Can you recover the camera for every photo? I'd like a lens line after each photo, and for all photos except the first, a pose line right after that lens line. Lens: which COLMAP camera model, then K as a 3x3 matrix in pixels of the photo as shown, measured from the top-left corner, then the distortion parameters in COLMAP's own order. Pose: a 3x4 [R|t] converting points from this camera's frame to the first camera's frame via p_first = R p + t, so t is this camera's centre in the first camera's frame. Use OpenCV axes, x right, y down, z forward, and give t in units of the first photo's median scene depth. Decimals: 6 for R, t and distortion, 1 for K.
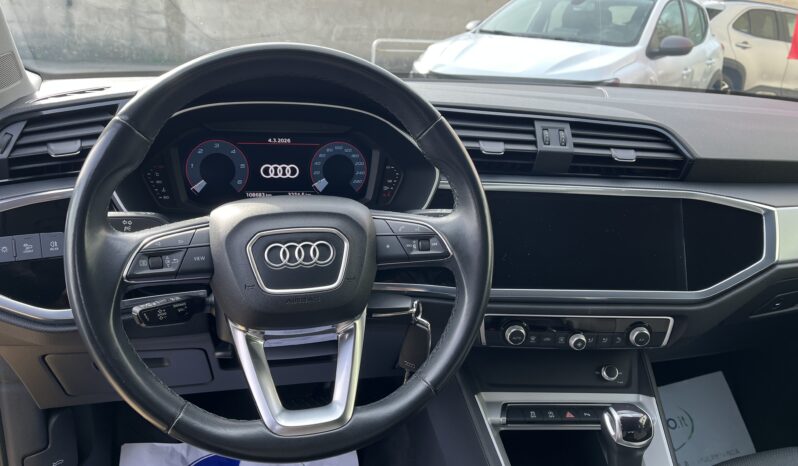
lens RADIAL K [[608.3, 0, 396.0], [0, 608.3, 234.7], [0, 0, 1]] dist [0.061886, -0.070526]
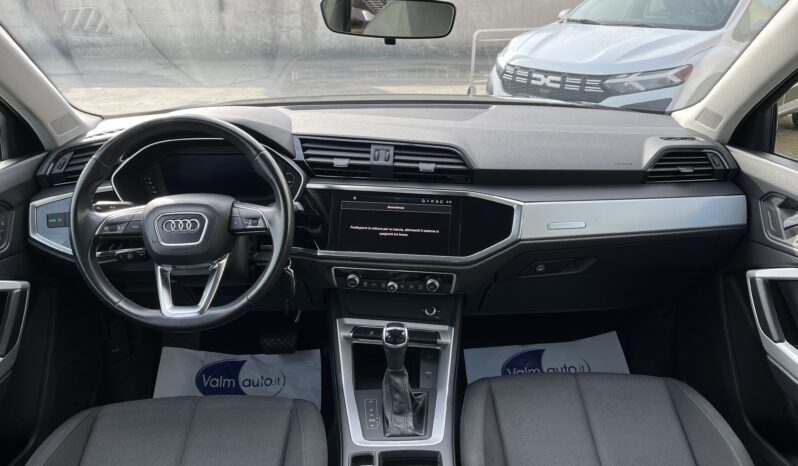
lens RADIAL K [[608.3, 0, 406.4], [0, 608.3, 229.6], [0, 0, 1]] dist [0.061886, -0.070526]
pose [[0.975207, 0.022816, -0.220114, 0.661302], [-0.017129, 0.999469, 0.027707, -0.014715], [0.220630, -0.023250, 0.975081, -0.497142]]
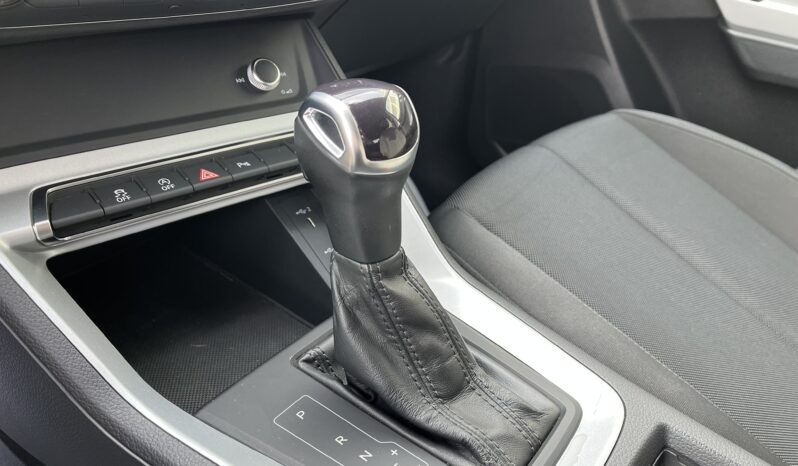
lens RADIAL K [[608.3, 0, 399.8], [0, 608.3, 231.9], [0, 0, 1]] dist [0.061886, -0.070526]
pose [[0.771059, -0.295289, 0.564156, 0.131904], [0.136997, 0.942155, 0.305900, 0.221689], [-0.621852, -0.158579, 0.766911, 0.581891]]
